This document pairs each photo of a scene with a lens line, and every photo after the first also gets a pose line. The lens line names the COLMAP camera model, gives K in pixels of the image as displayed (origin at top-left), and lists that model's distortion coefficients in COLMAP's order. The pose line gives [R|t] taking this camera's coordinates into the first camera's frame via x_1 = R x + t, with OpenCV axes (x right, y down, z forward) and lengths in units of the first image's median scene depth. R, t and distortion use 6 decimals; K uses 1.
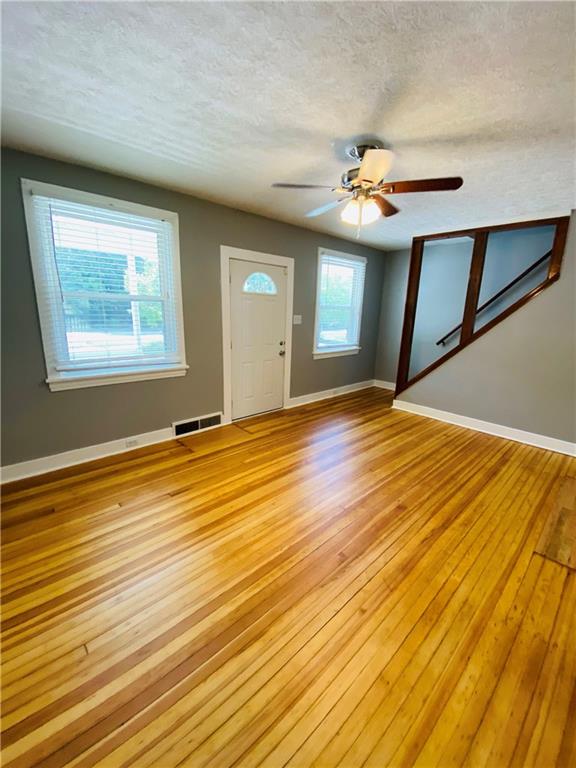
lens RADIAL K [[308.3, 0, 288.0], [0, 308.3, 384.0], [0, 0, 1]] dist [0.047922, -0.035932]
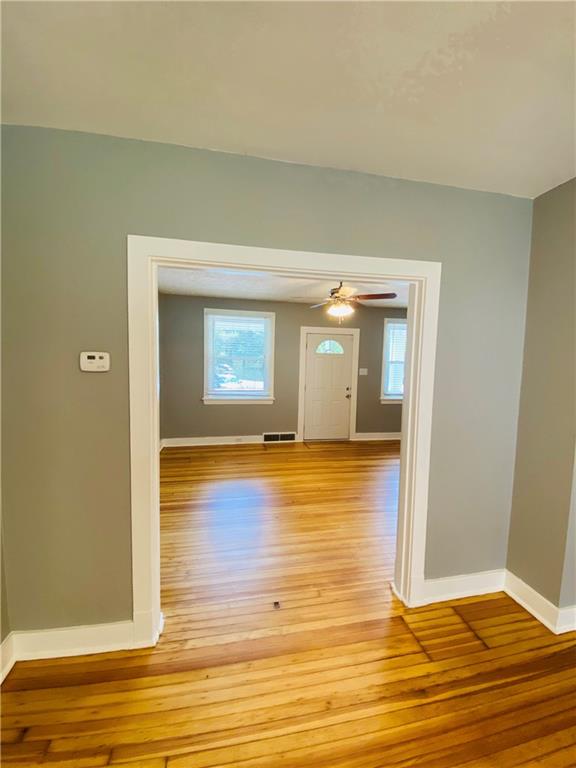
lens RADIAL K [[308.3, 0, 288.0], [0, 308.3, 384.0], [0, 0, 1]] dist [0.047922, -0.035932]
pose [[0.848258, 0.033508, -0.528523, 0.536326], [-0.123781, 0.982898, -0.136348, 0.072070], [0.514915, 0.181079, 0.837898, -0.301665]]
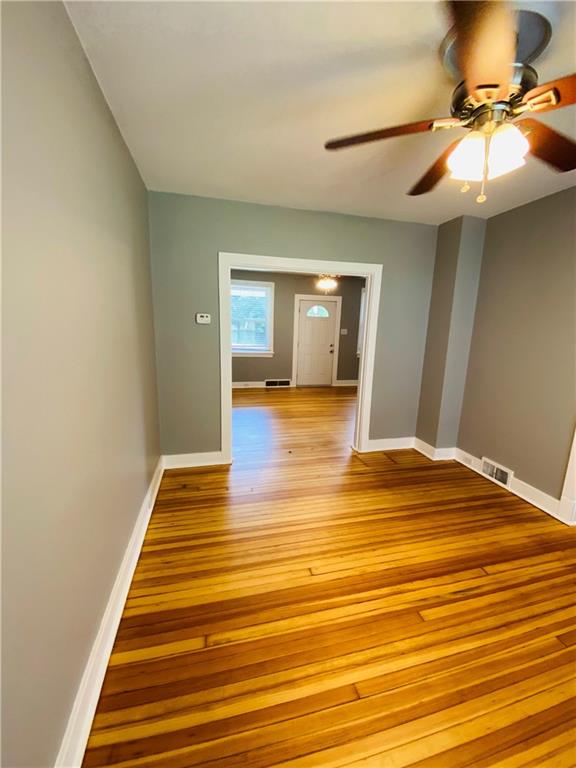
lens RADIAL K [[308.3, 0, 288.0], [0, 308.3, 384.0], [0, 0, 1]] dist [0.047922, -0.035932]
pose [[0.873090, 0.090195, -0.479143, 0.691616], [-0.119016, 0.992437, -0.030052, 0.181705], [0.472809, 0.083264, 0.877222, -0.670607]]
